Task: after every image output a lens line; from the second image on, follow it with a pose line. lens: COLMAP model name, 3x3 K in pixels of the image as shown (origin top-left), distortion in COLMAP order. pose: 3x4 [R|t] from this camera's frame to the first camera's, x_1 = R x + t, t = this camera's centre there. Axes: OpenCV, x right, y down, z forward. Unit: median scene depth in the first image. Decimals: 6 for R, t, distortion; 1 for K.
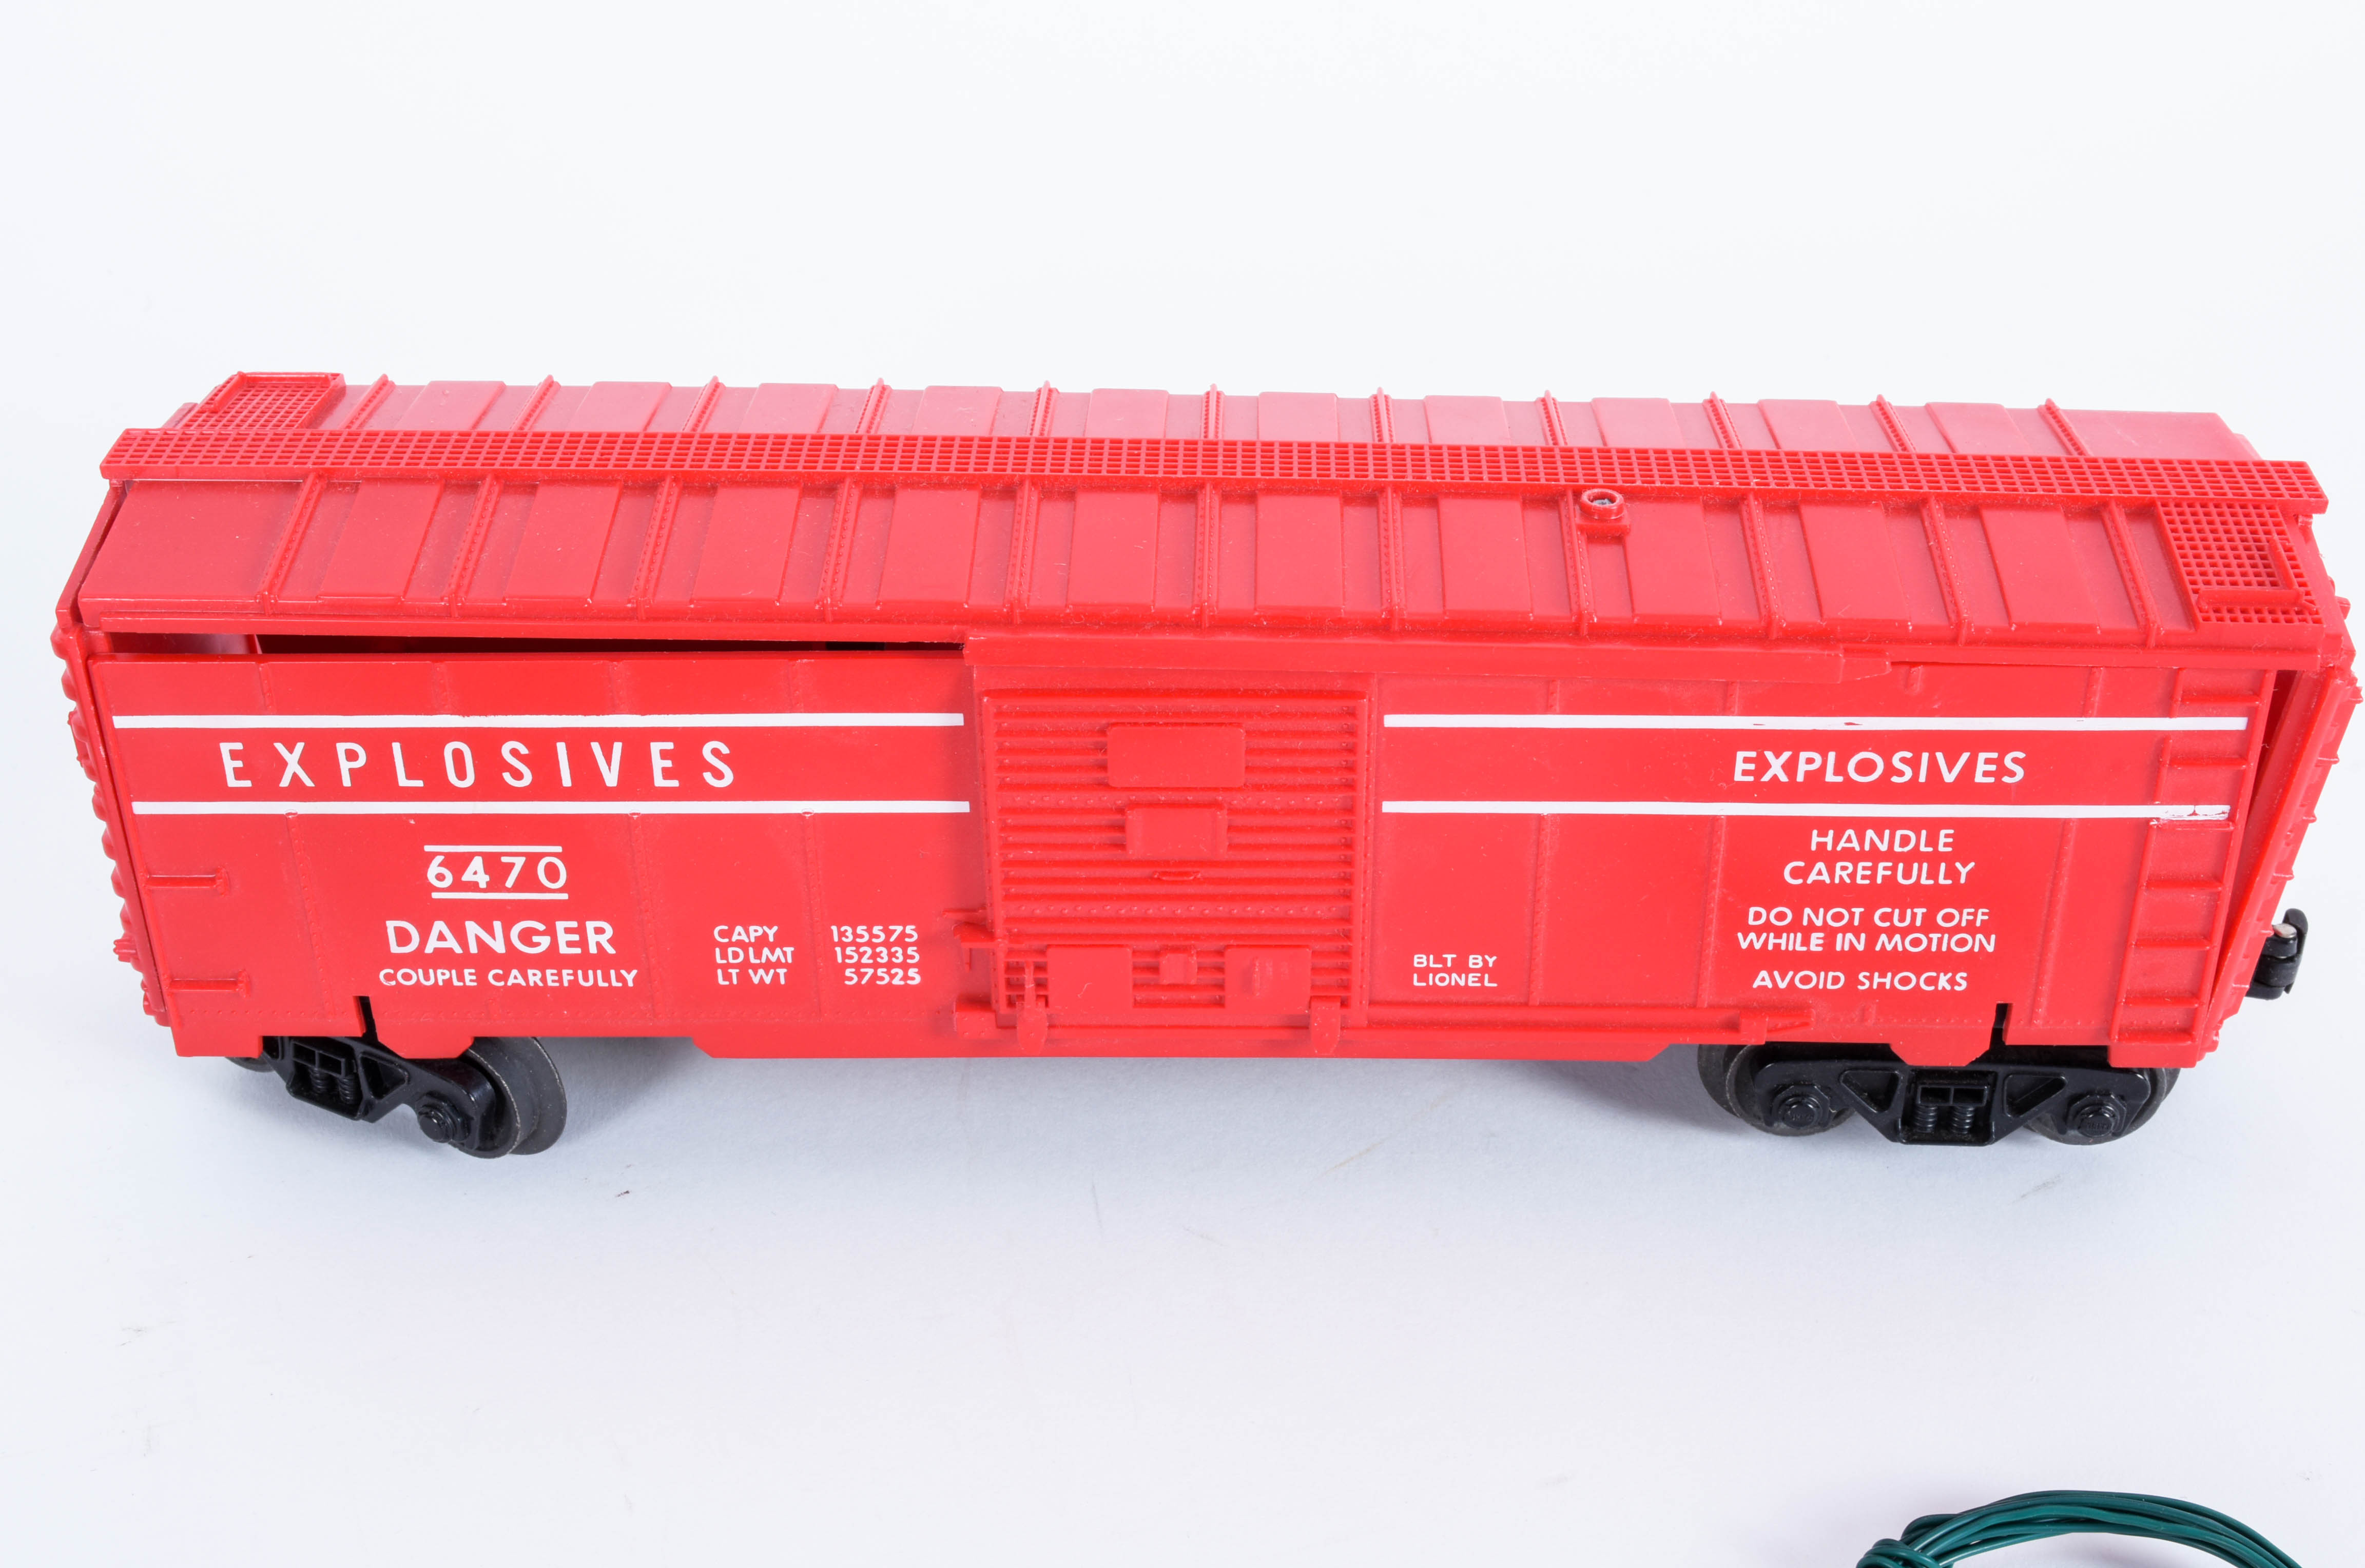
lens RADIAL K [[3034.1, 0, 1188.3], [0, 3034.1, 796.9], [0, 0, 1]] dist [-0.024872, 0.000000]
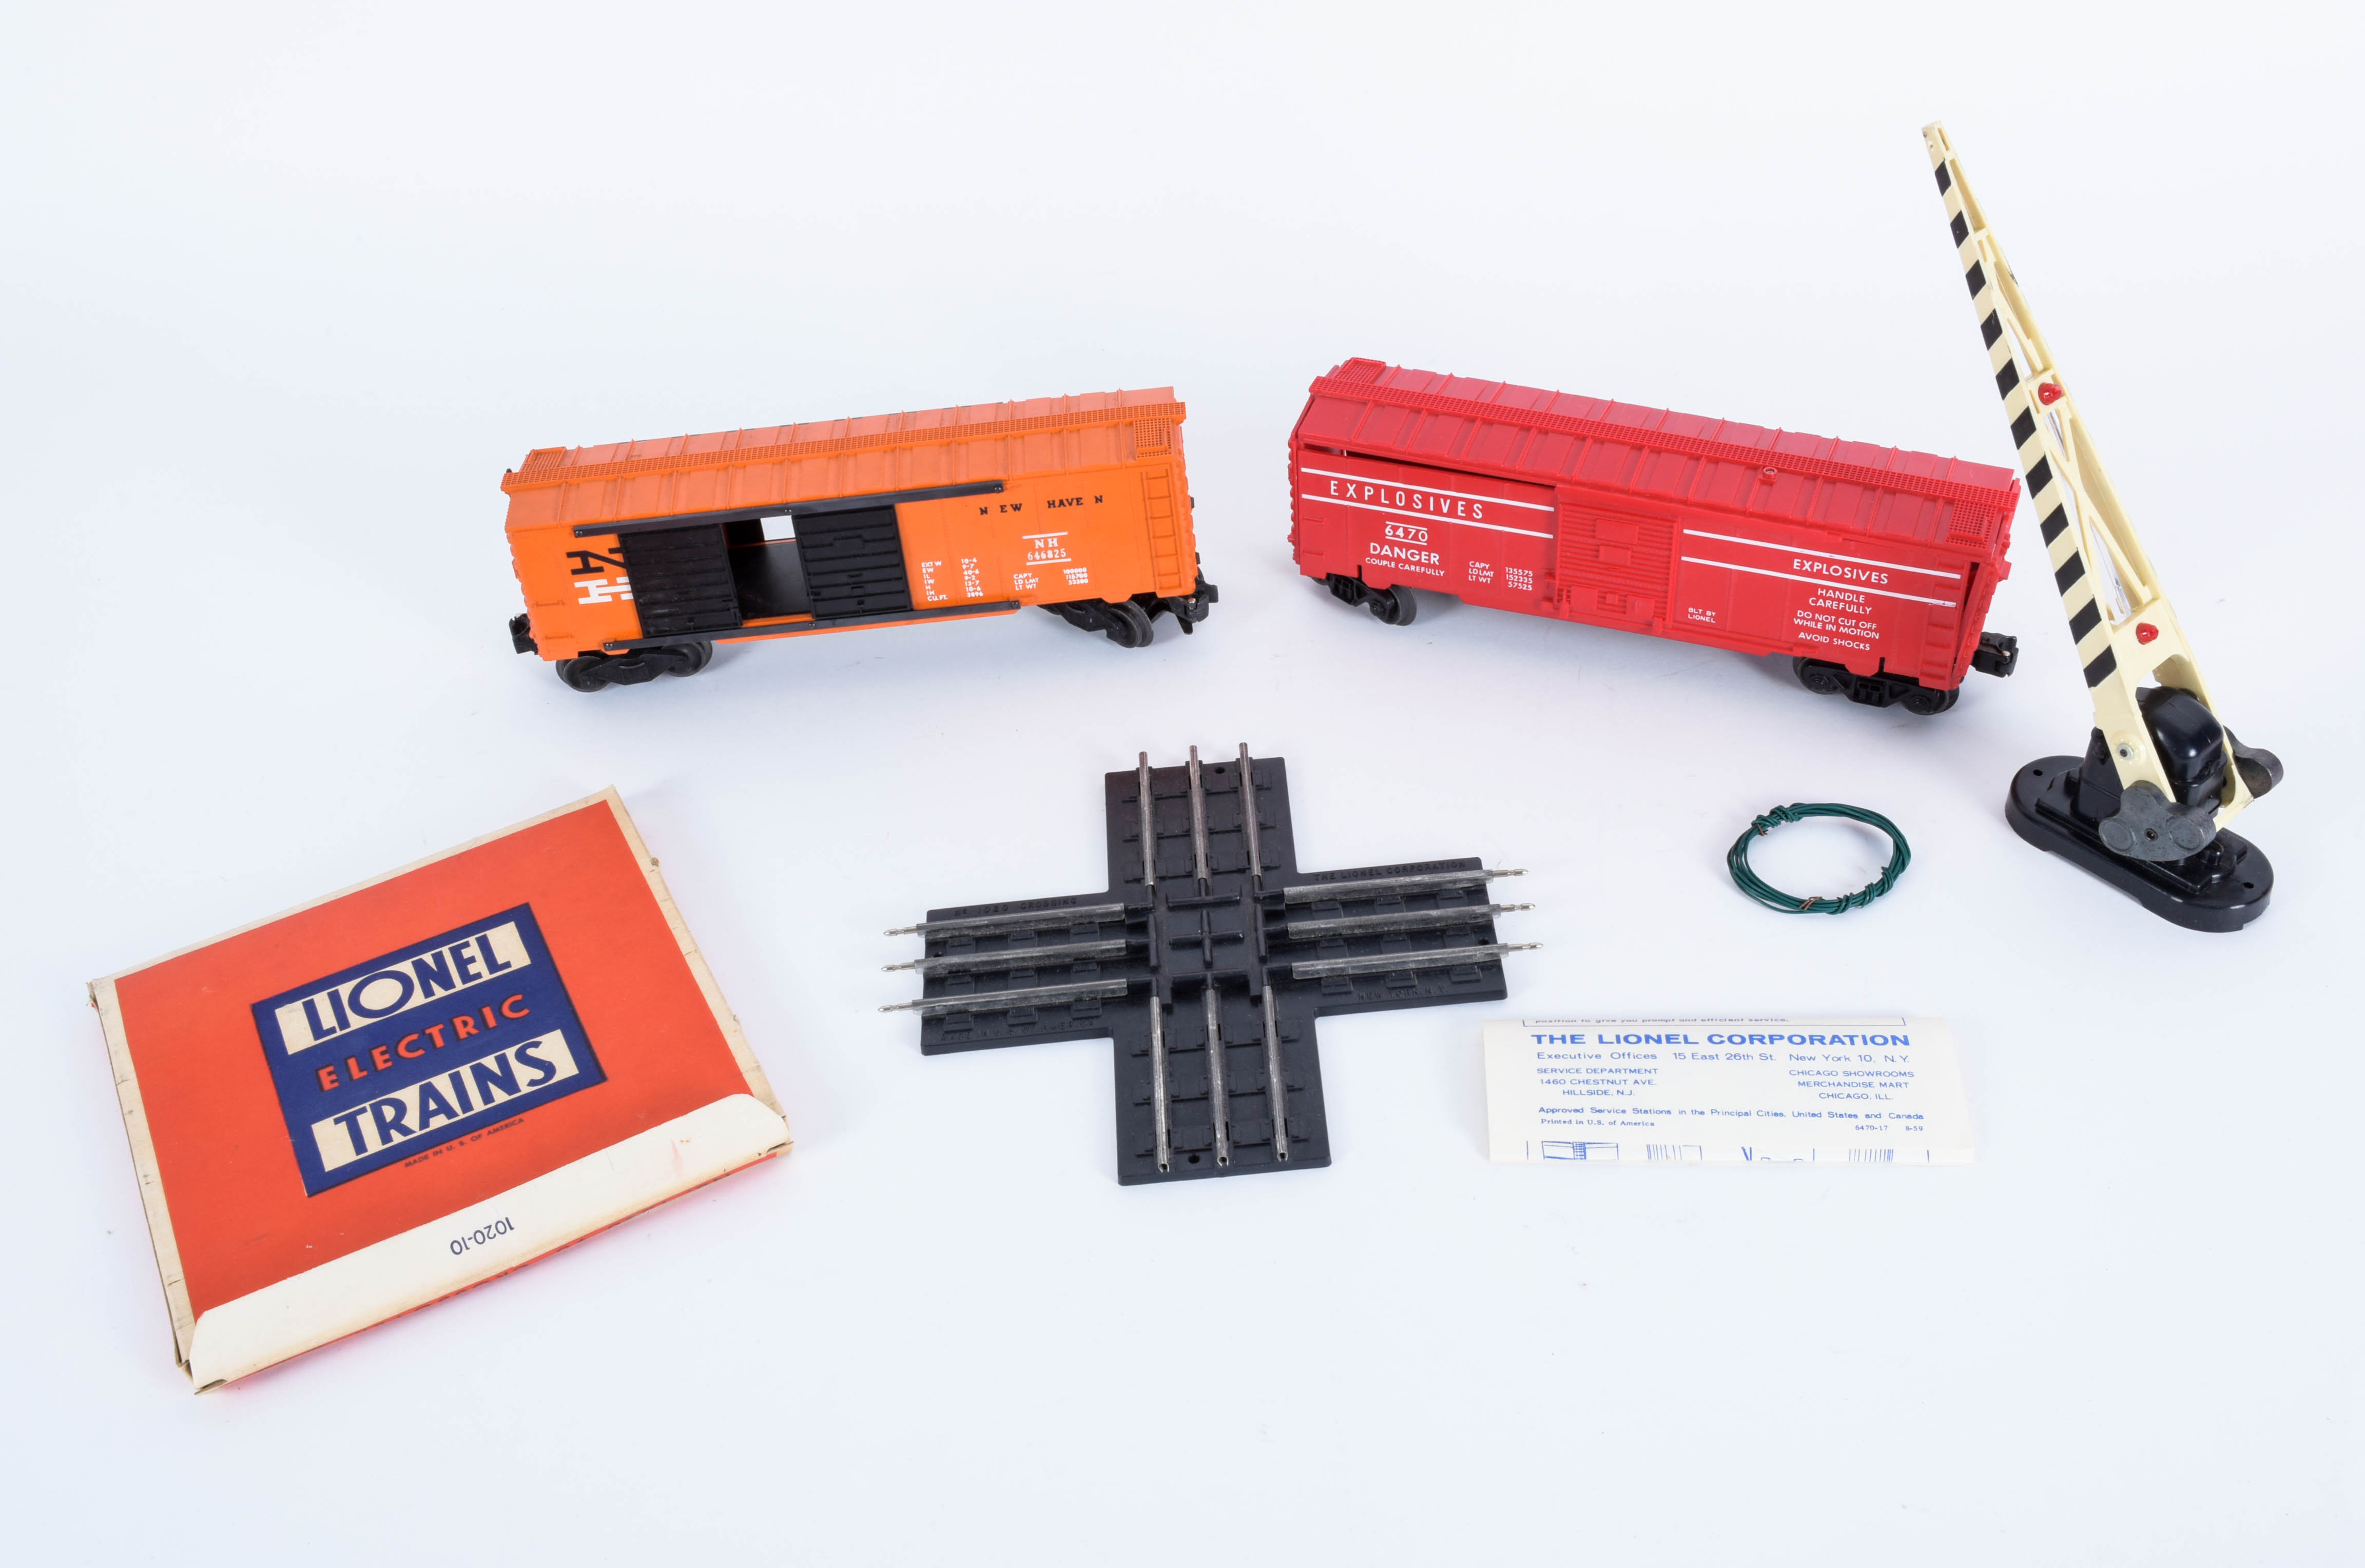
lens RADIAL K [[2522.7, 0, 1174.3], [0, 2522.7, 798.7], [0, 0, 1]] dist [-0.026206, 0.000000]
pose [[0.932989, 0.191813, -0.304533, 0.407788], [-0.151916, 0.976956, 0.149925, -0.063198], [0.326273, -0.093615, 0.940629, -1.611066]]
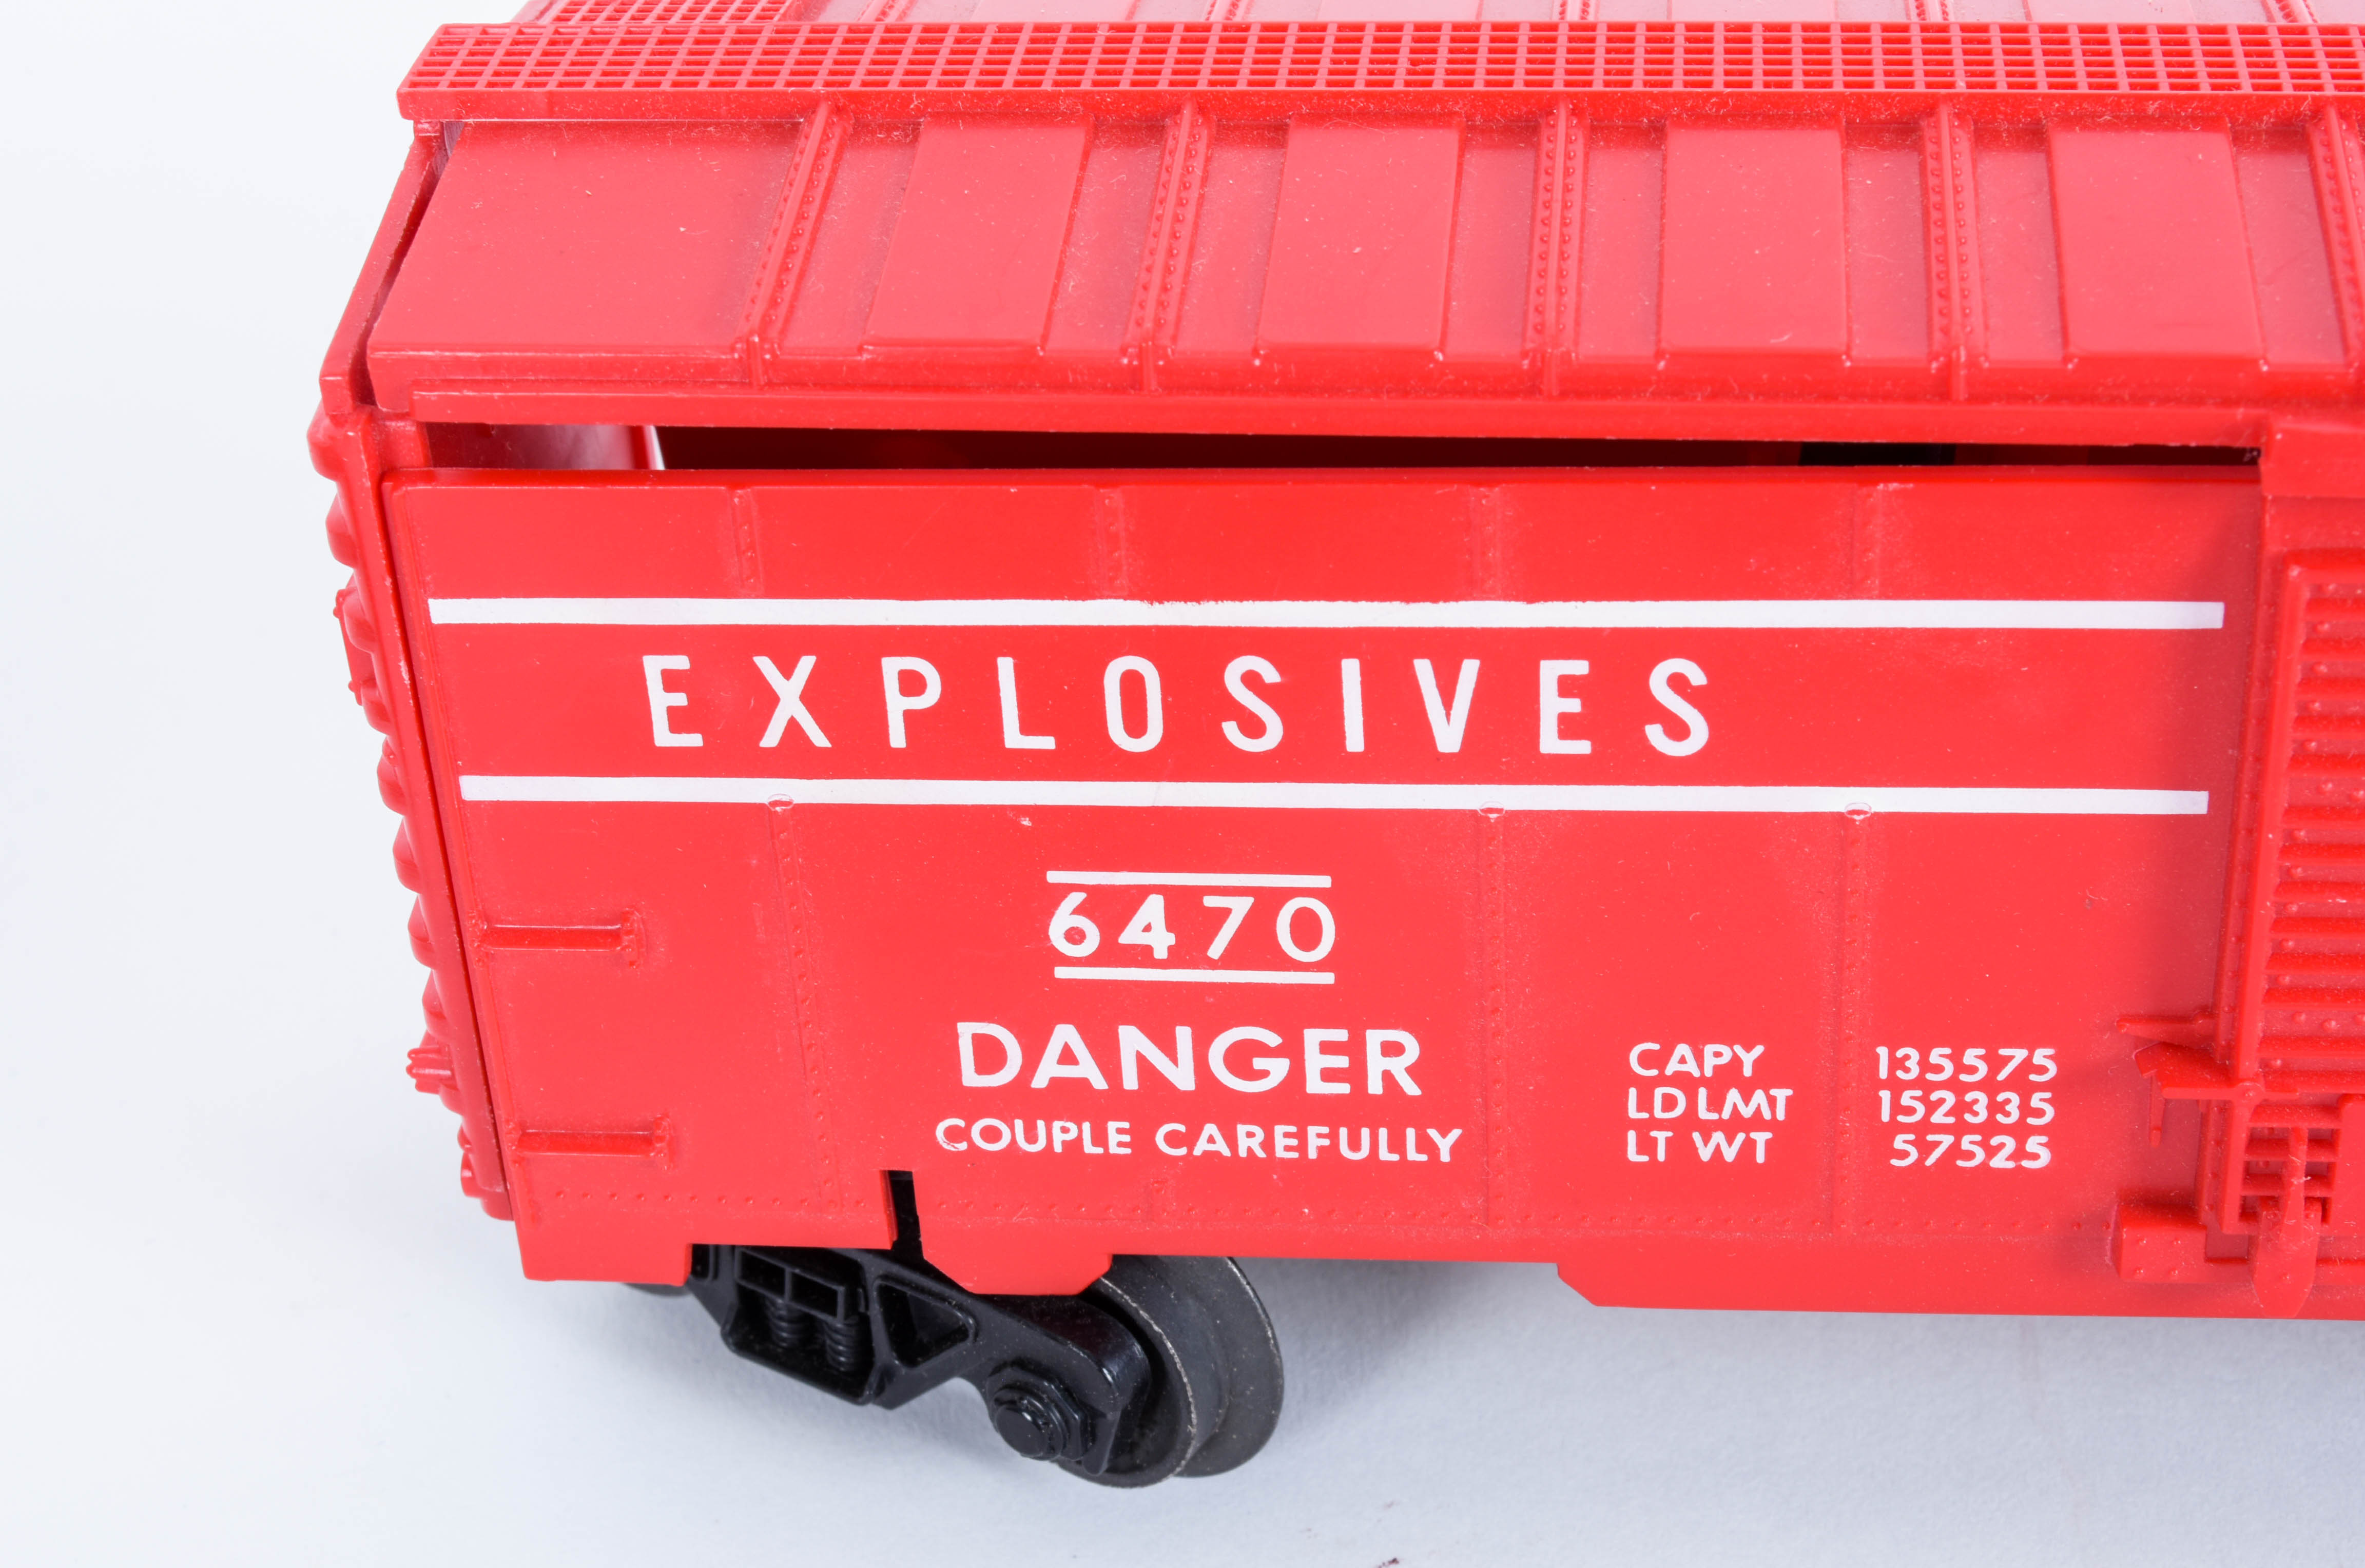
lens RADIAL K [[4059.6, 0, 1183.3], [0, 4059.6, 800.2], [0, 0, 1]] dist [-0.024965, 0.000000]
pose [[0.994458, 0.009641, -0.104696, -0.161648], [-0.008660, 0.999914, 0.009823, -0.001791], [0.104782, -0.008862, 0.994456, 0.354350]]
